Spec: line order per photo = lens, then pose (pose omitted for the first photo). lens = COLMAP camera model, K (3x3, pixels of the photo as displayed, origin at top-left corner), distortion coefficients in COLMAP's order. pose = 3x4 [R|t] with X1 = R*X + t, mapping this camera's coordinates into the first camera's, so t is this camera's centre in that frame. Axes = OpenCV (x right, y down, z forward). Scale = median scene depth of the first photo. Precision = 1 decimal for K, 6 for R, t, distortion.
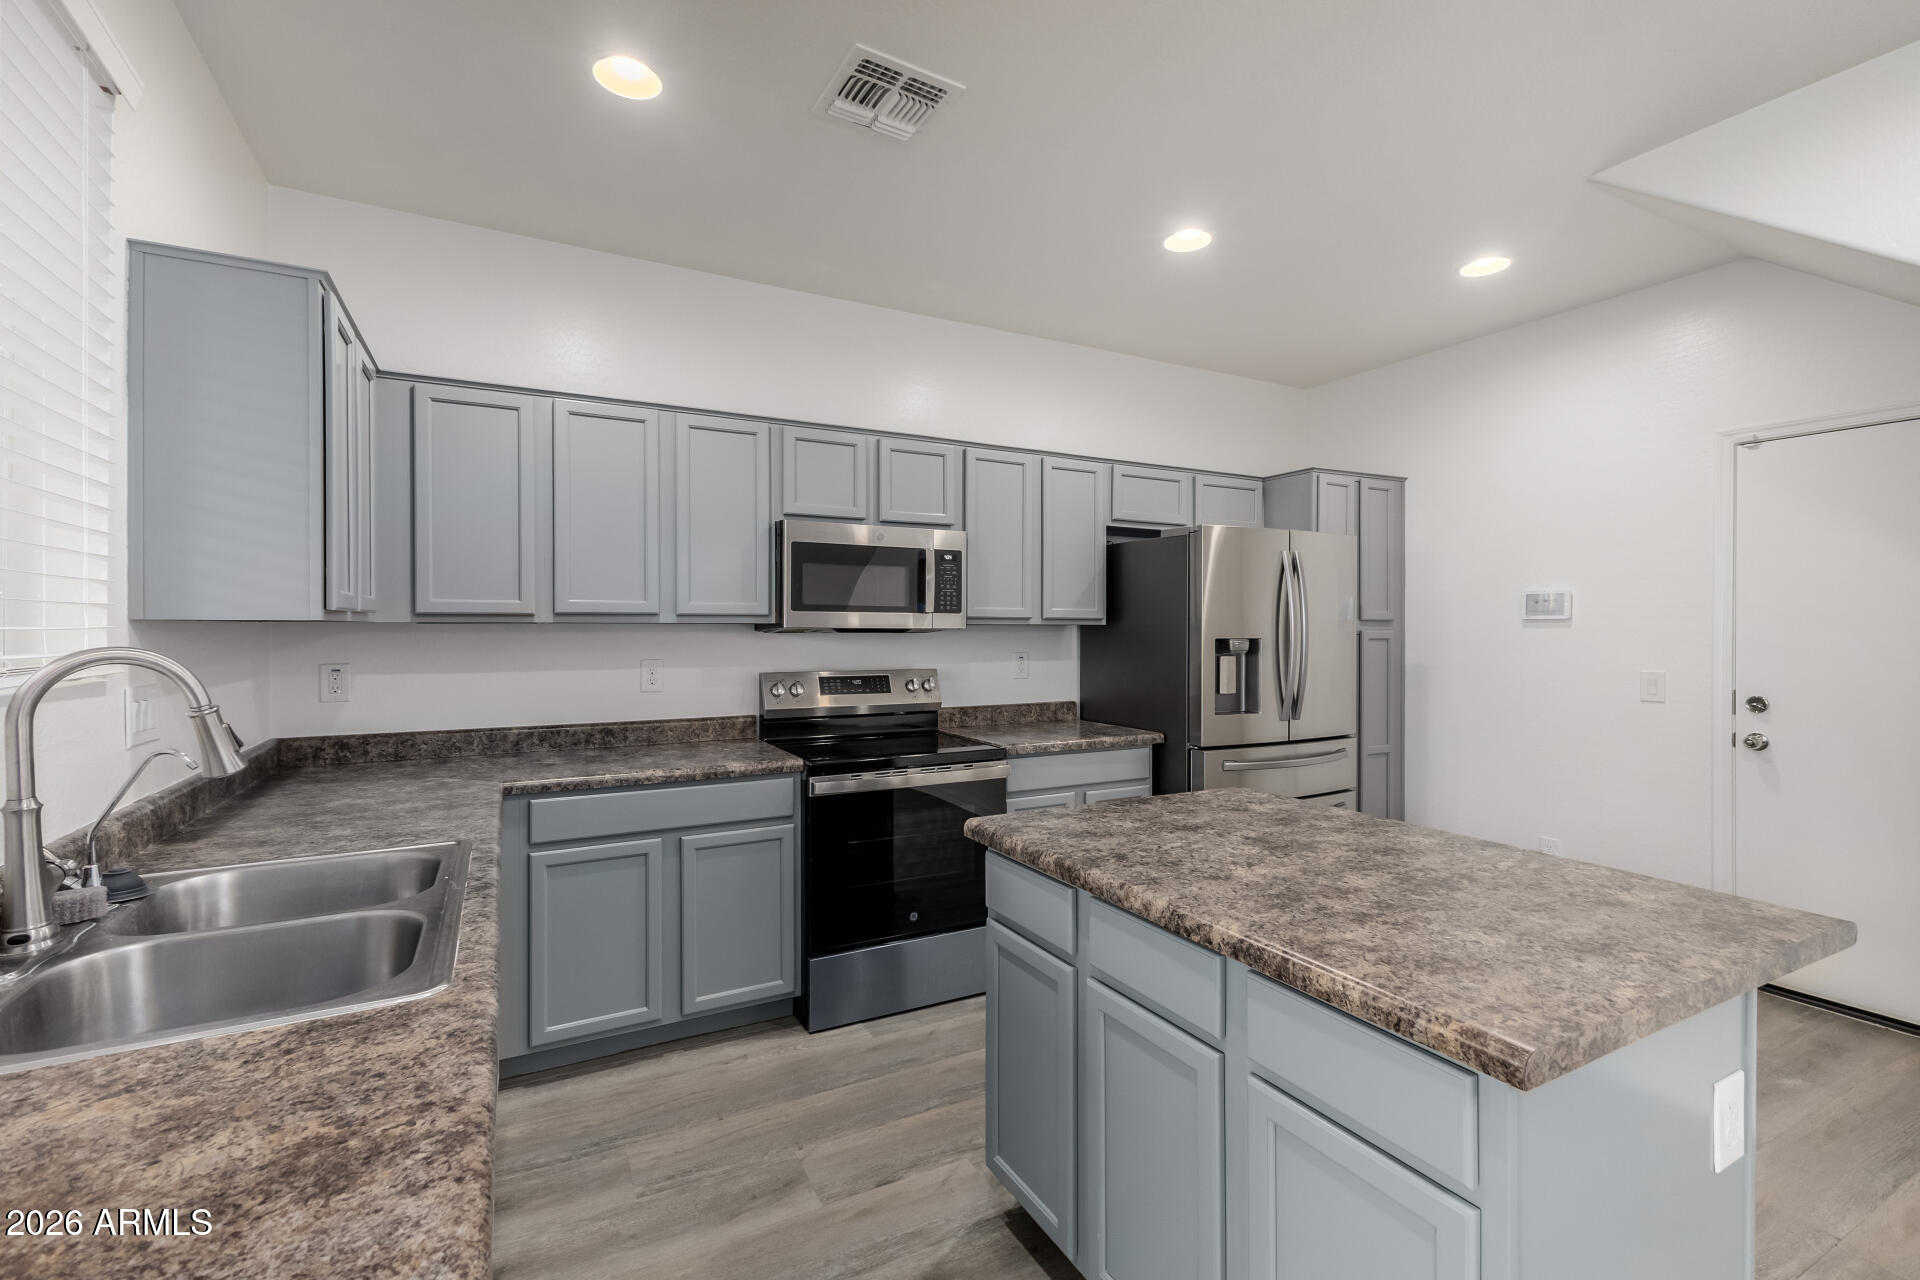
lens RADIAL K [[835.2, 0, 956.4], [0, 835.2, 635.6], [0, 0, 1]] dist [0.015604, -0.002586]
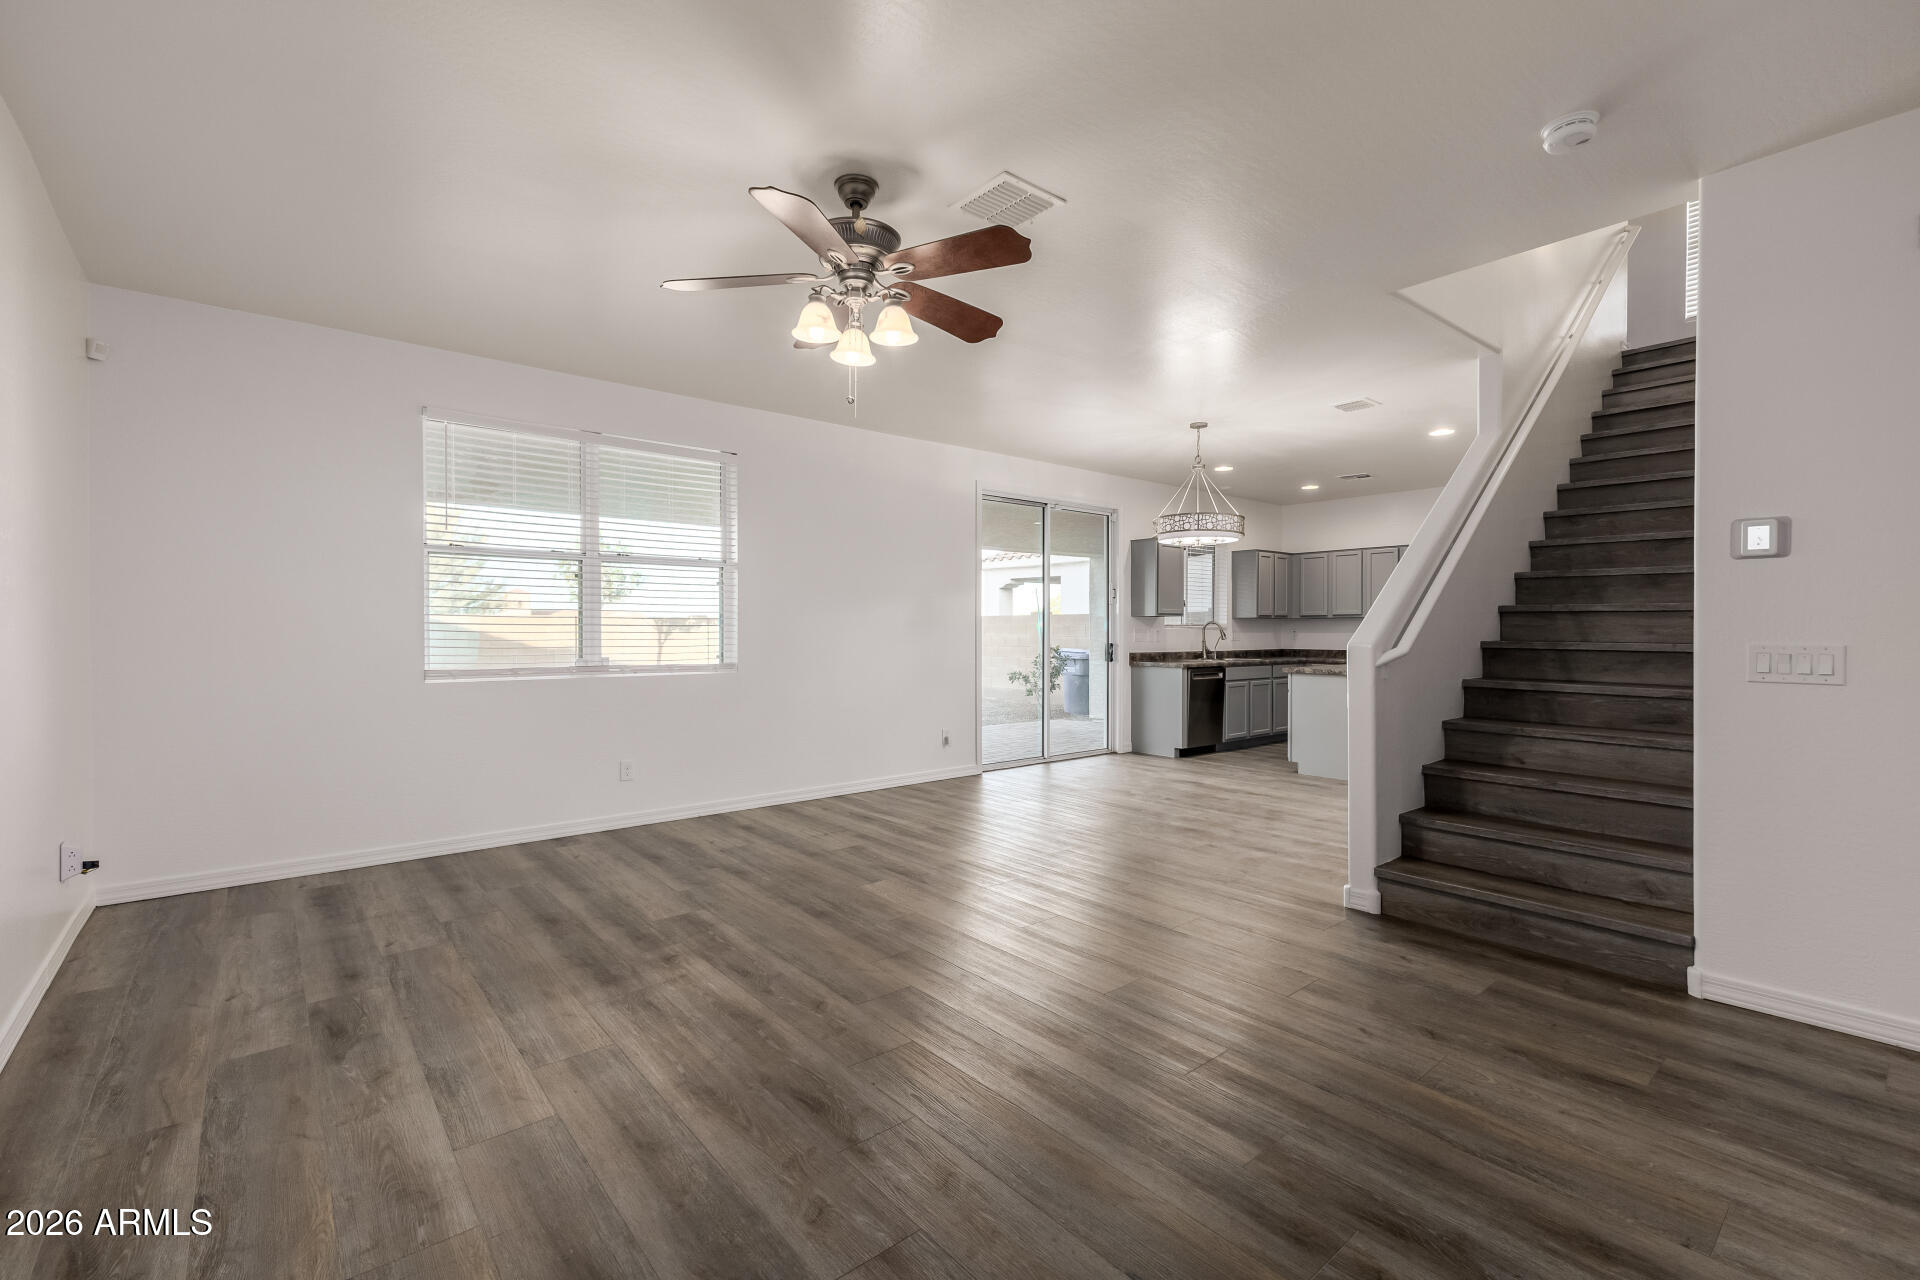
lens RADIAL K [[835.2, 0, 945.0], [0, 835.2, 646.6], [0, 0, 1]] dist [0.015604, -0.002586]
pose [[0.196149, 0.018189, -0.980405, 2.304928], [-0.005953, 0.999832, 0.017358, 0.048392], [0.980556, 0.002432, 0.196224, -1.104931]]
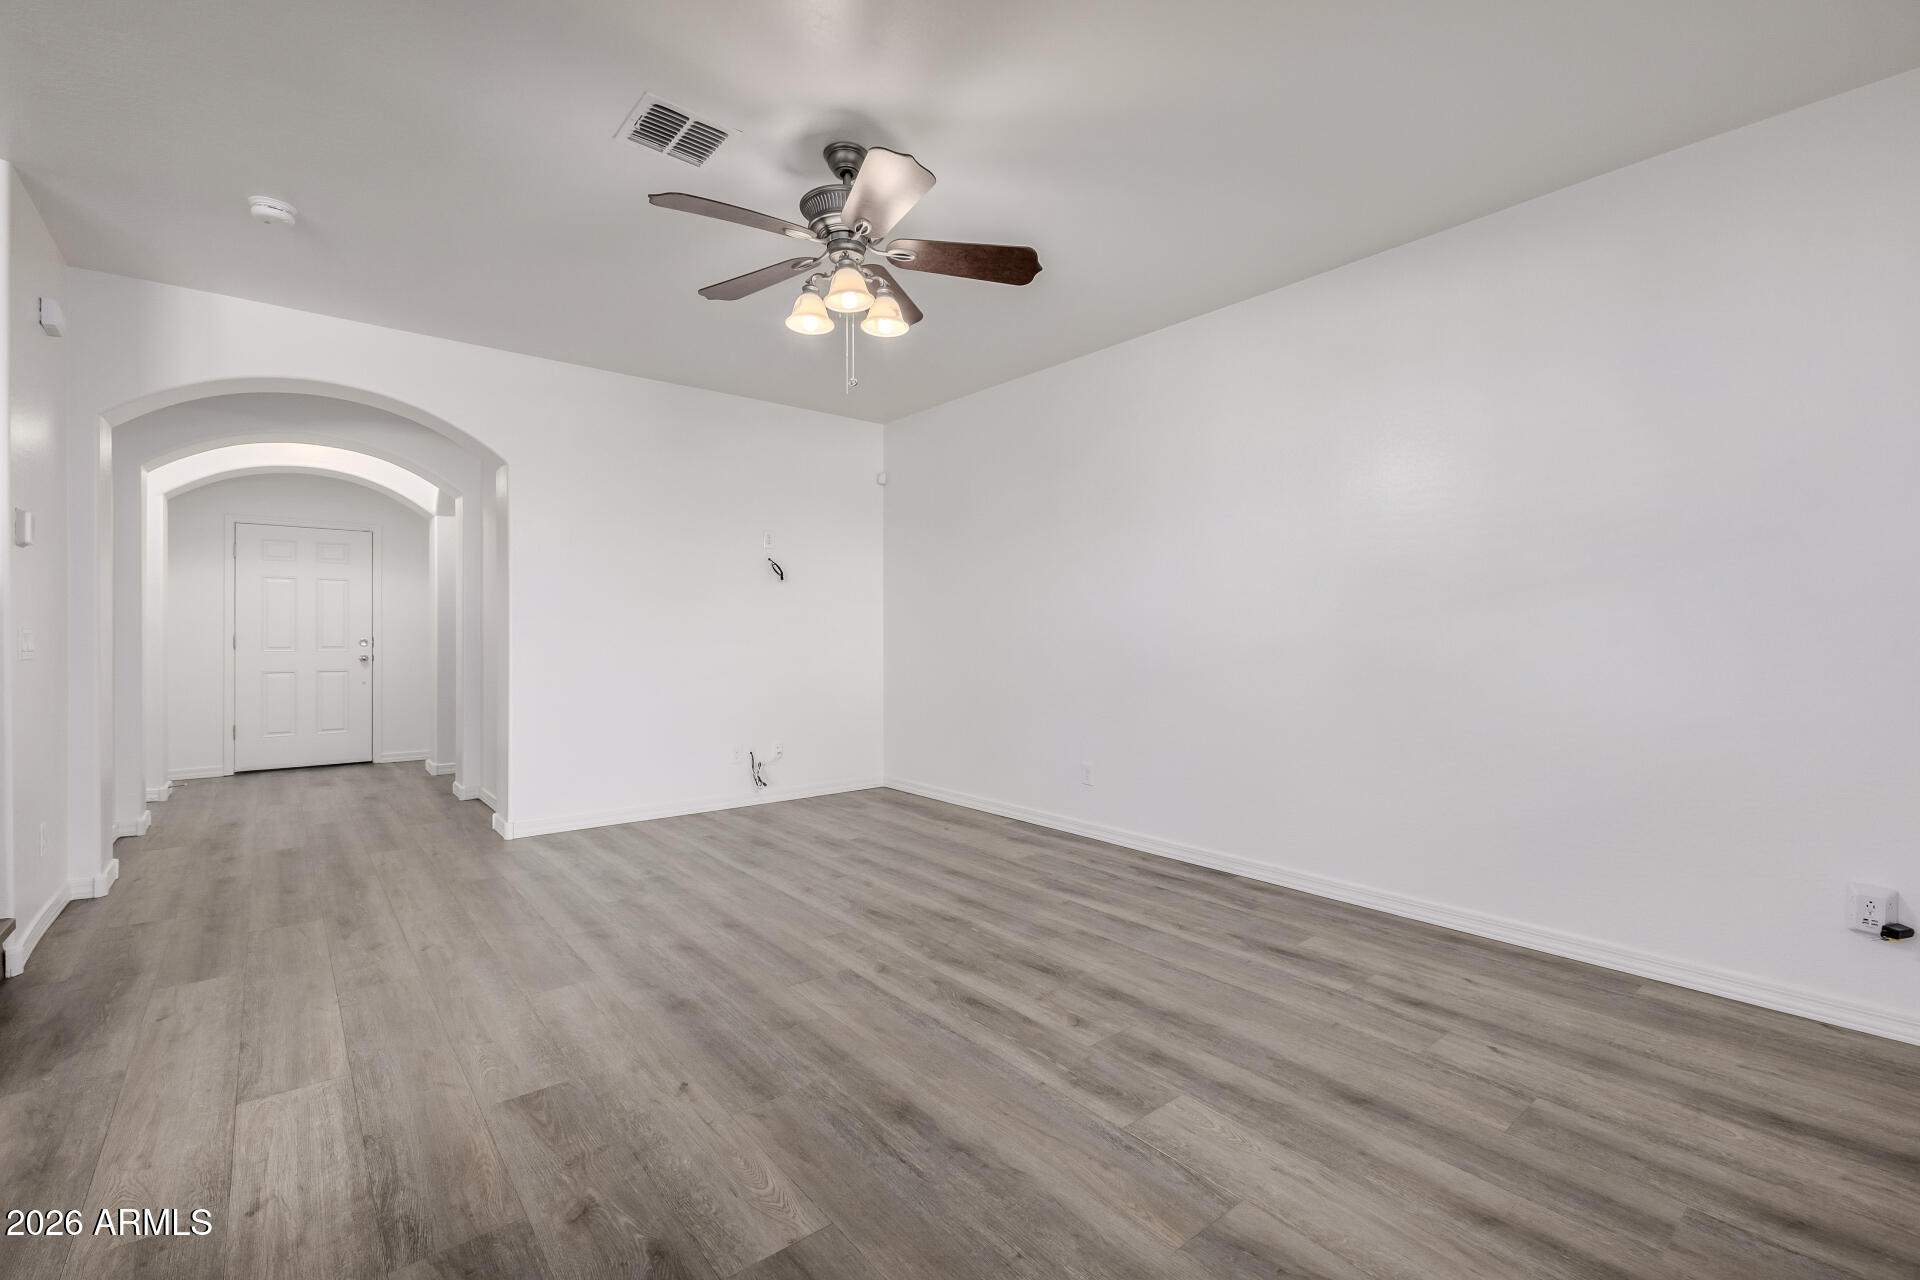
lens RADIAL K [[835.2, 0, 962.7], [0, 835.2, 642.4], [0, 0, 1]] dist [0.015604, -0.002586]
pose [[-0.202774, -0.010808, 0.979166, 0.456912], [0.005624, 0.999910, 0.012202, 0.068027], [-0.979209, 0.007981, -0.202695, -0.959003]]
